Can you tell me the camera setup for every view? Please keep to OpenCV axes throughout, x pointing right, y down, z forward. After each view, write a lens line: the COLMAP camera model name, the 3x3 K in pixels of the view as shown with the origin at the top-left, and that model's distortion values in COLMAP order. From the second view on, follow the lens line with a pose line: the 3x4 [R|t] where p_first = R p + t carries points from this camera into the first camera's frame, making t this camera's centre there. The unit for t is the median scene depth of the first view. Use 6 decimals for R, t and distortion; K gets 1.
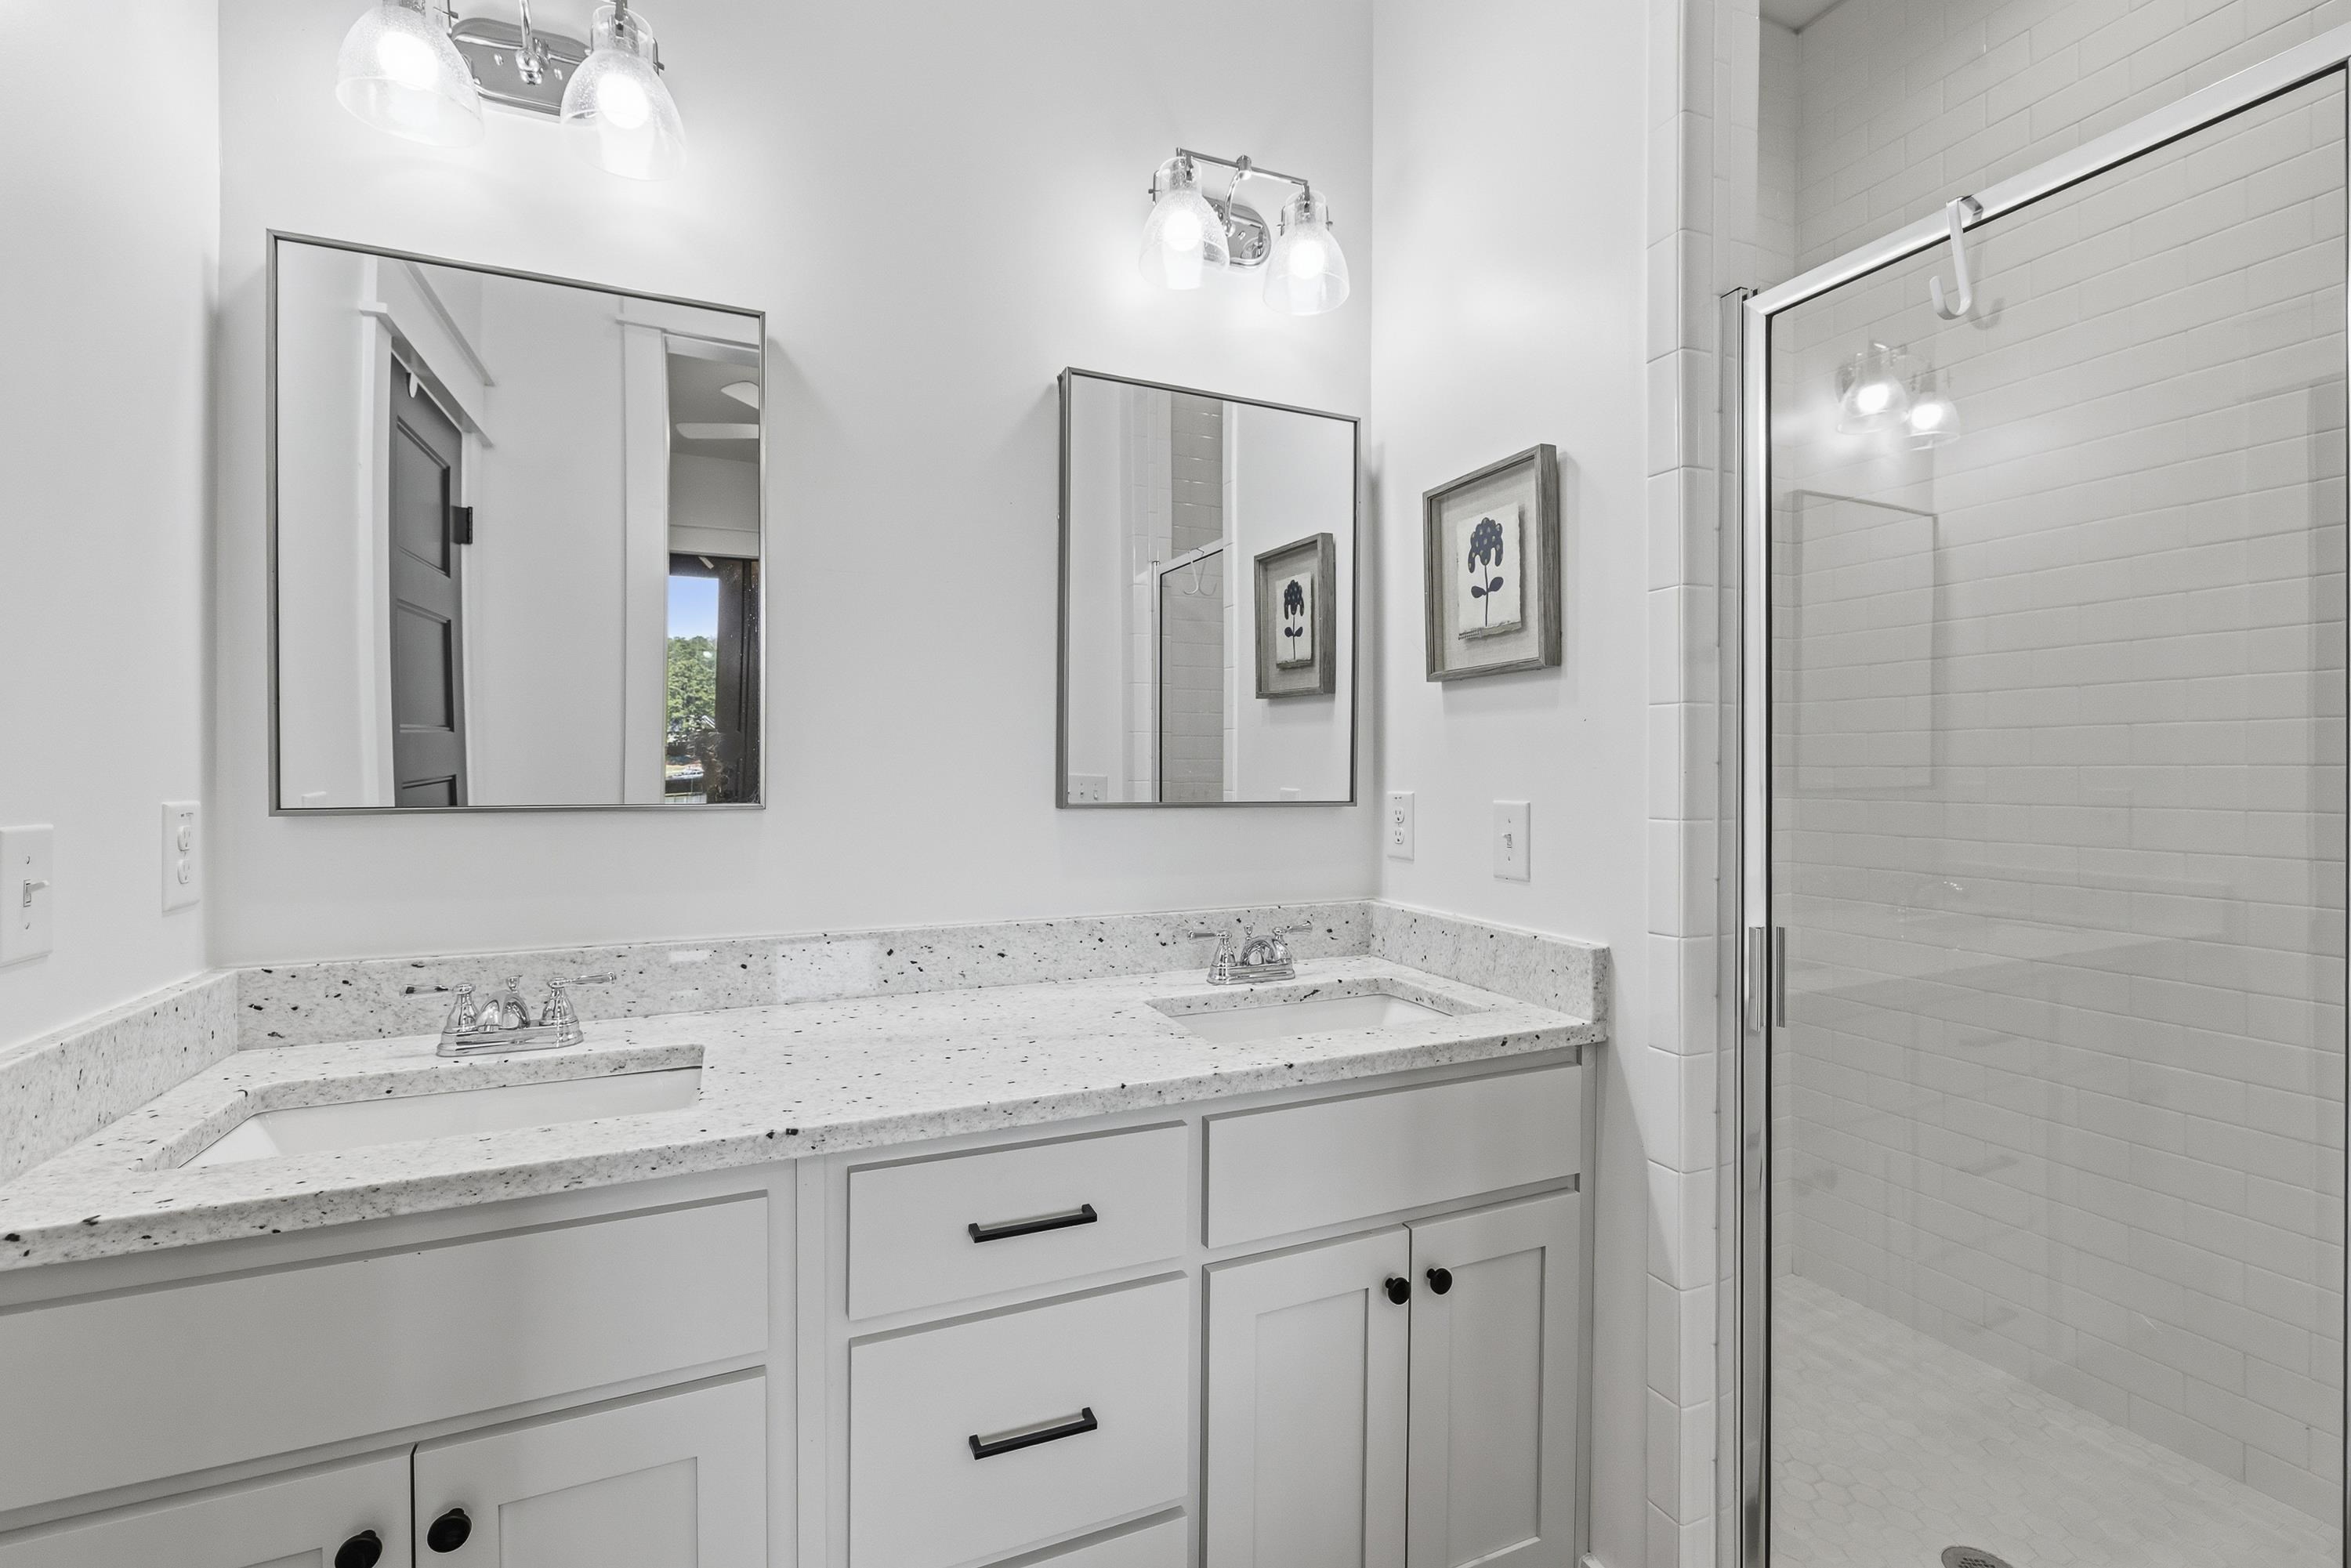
lens RADIAL K [[986.8, 0, 1175.0], [0, 986.8, 767.7], [0, 0, 1]] dist [-0.001160, -0.000247]
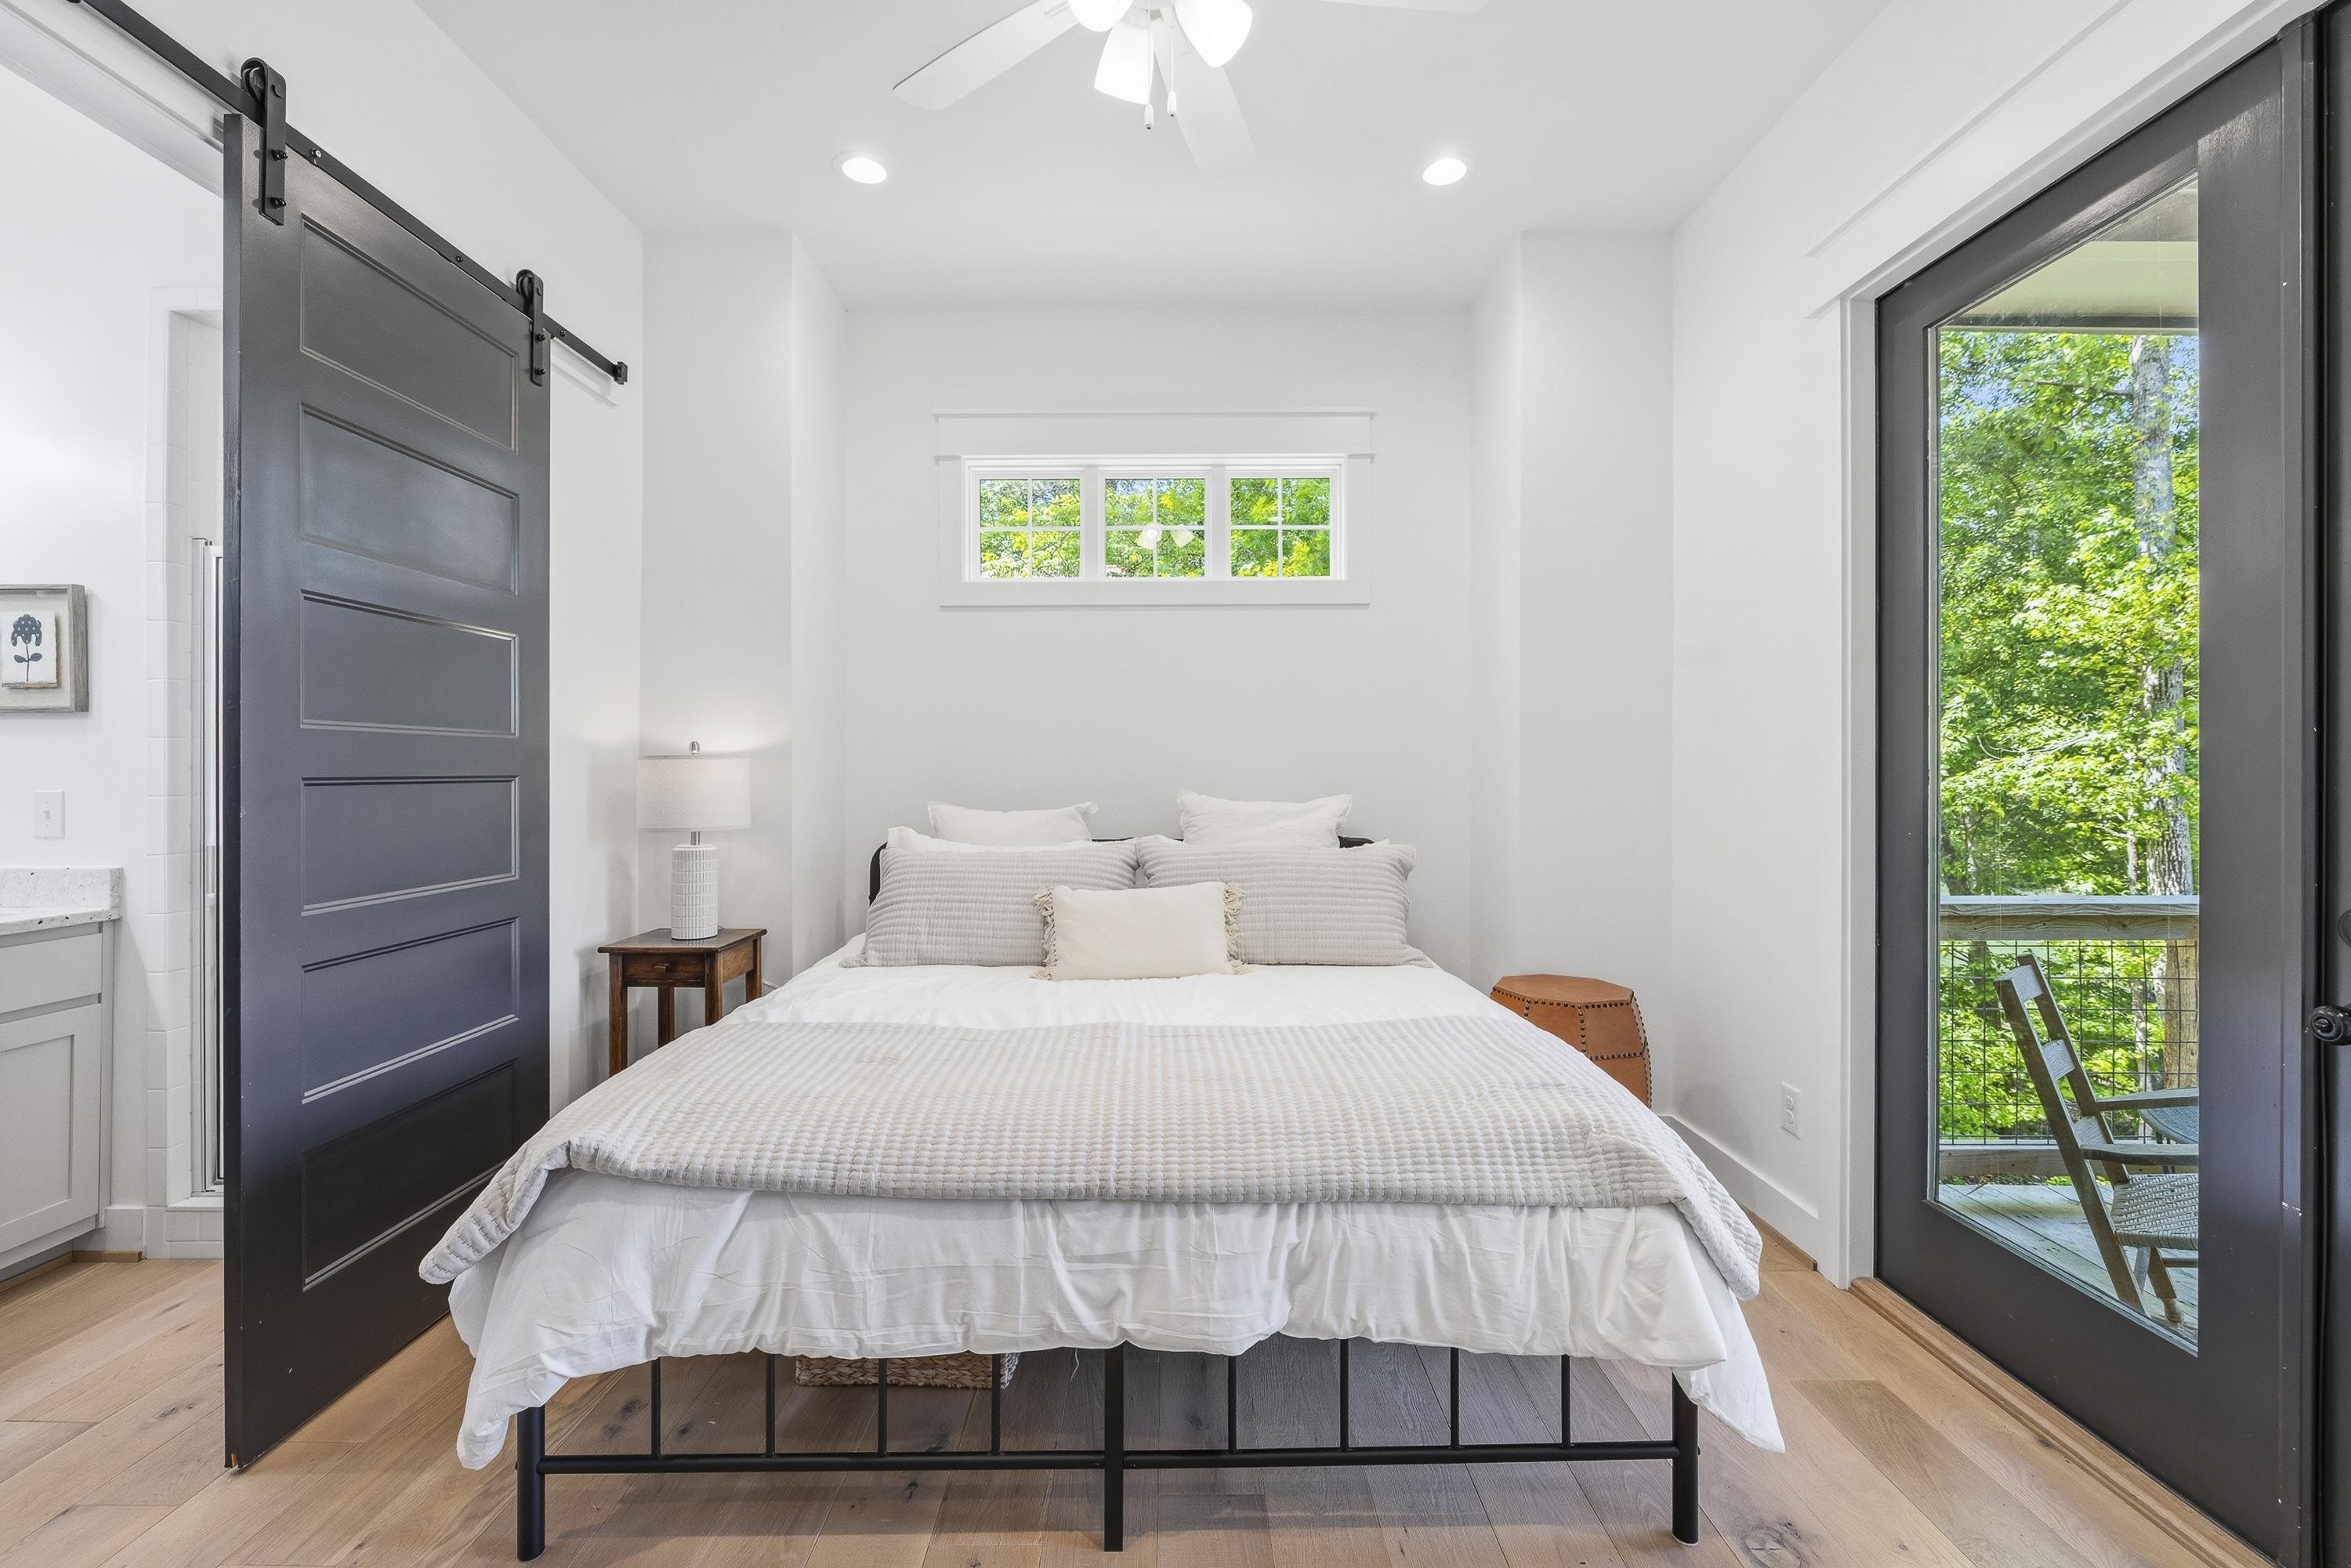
lens RADIAL K [[997.9, 0, 1160.0], [0, 997.9, 768.2], [0, 0, 1]] dist [-0.001148, -0.000308]
pose [[0.406567, -0.000554, 0.913621, -0.427698], [-0.000322, 1.000000, 0.000749, -0.005065], [-0.913621, -0.000599, 0.406567, -1.381213]]
